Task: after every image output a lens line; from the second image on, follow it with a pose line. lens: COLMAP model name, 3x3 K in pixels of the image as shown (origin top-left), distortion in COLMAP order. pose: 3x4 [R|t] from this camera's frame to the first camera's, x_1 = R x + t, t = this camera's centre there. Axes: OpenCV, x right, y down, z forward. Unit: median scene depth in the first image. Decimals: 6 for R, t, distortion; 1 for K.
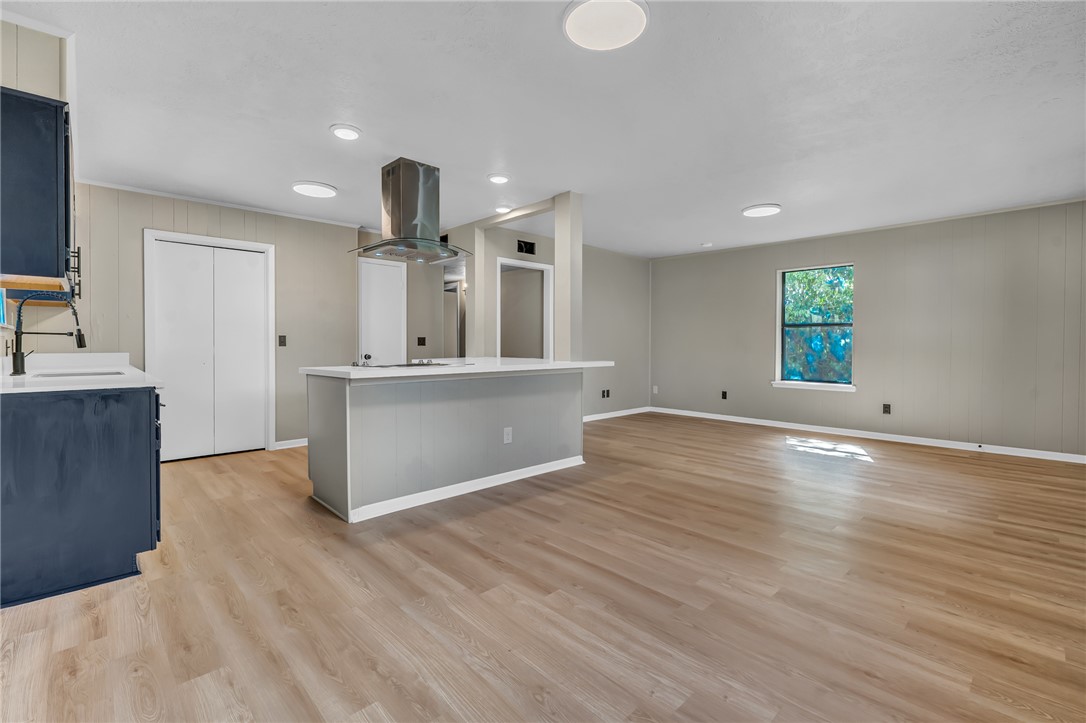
lens RADIAL K [[484.1, 0, 539.7], [0, 484.1, 355.8], [0, 0, 1]] dist [0.000796, -0.000135]
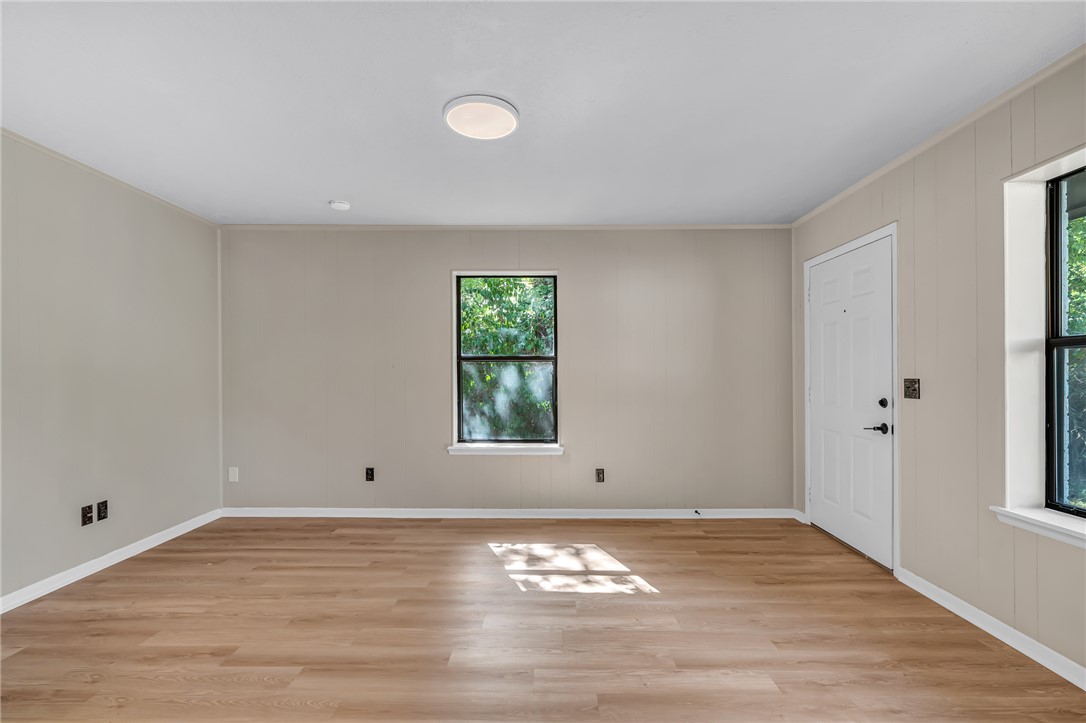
lens RADIAL K [[477.2, 0, 546.8], [0, 477.2, 375.8], [0, 0, 1]] dist [-0.000935, -0.000636]
pose [[0.688644, -0.007232, 0.725063, 0.226786], [0.021046, 0.999728, -0.010017, -0.056762], [-0.724794, 0.022158, 0.688610, 0.911294]]
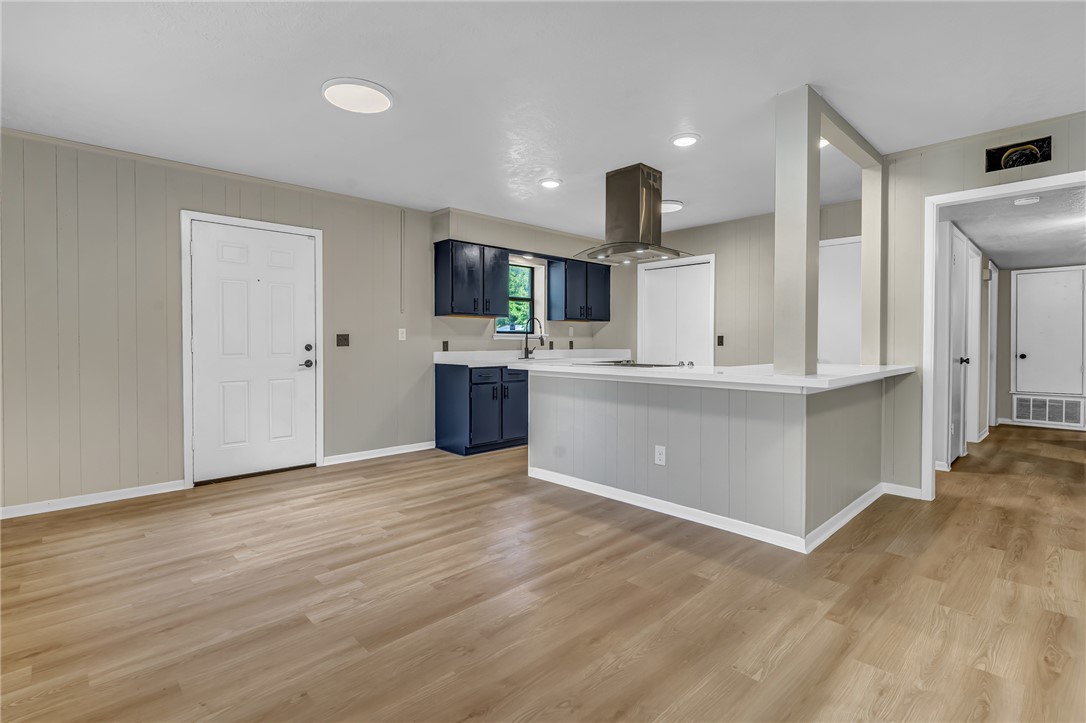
lens RADIAL K [[508.9, 0, 539.8], [0, 508.9, 350.0], [0, 0, 1]] dist [0.000108, -0.000138]
pose [[0.005105, 0.014946, -0.999875, 0.898861], [-0.025783, 0.999558, 0.014810, -0.024918], [0.999655, 0.025704, 0.005488, 0.885522]]
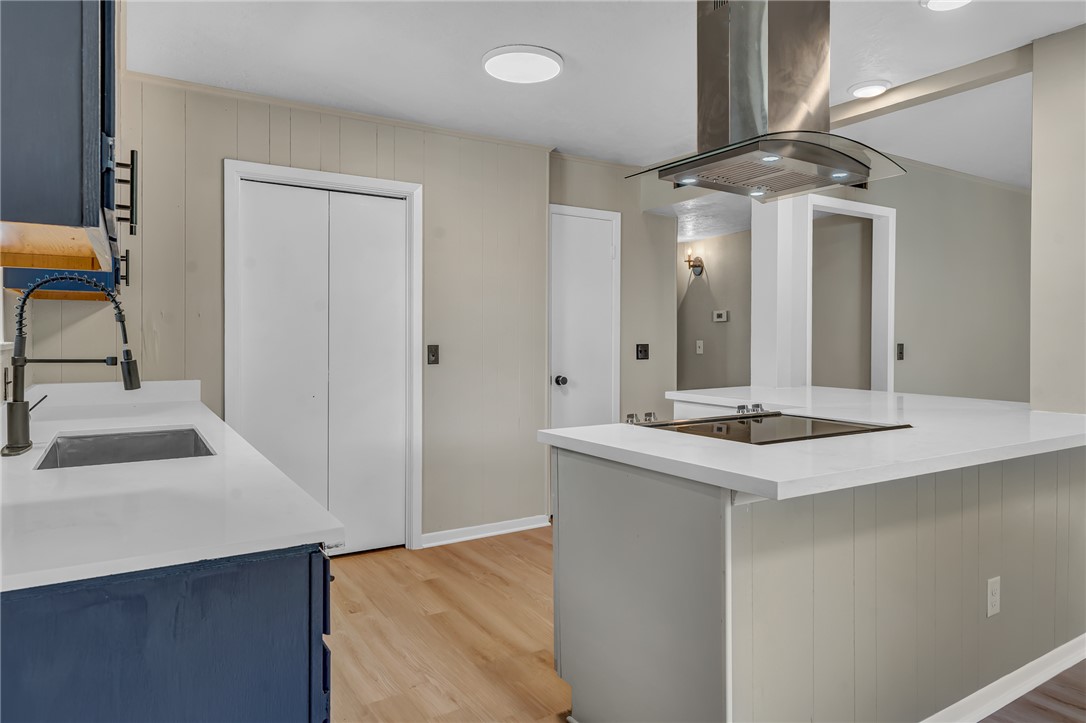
lens RADIAL K [[666.7, 0, 539.7], [0, 666.7, 356.6], [0, 0, 1]] dist [0.001065, -0.000505]
pose [[0.980342, 0.008489, -0.197124, -0.384758], [-0.007670, 0.999958, 0.004918, -0.050185], [0.197158, -0.003309, 0.980366, 0.395883]]
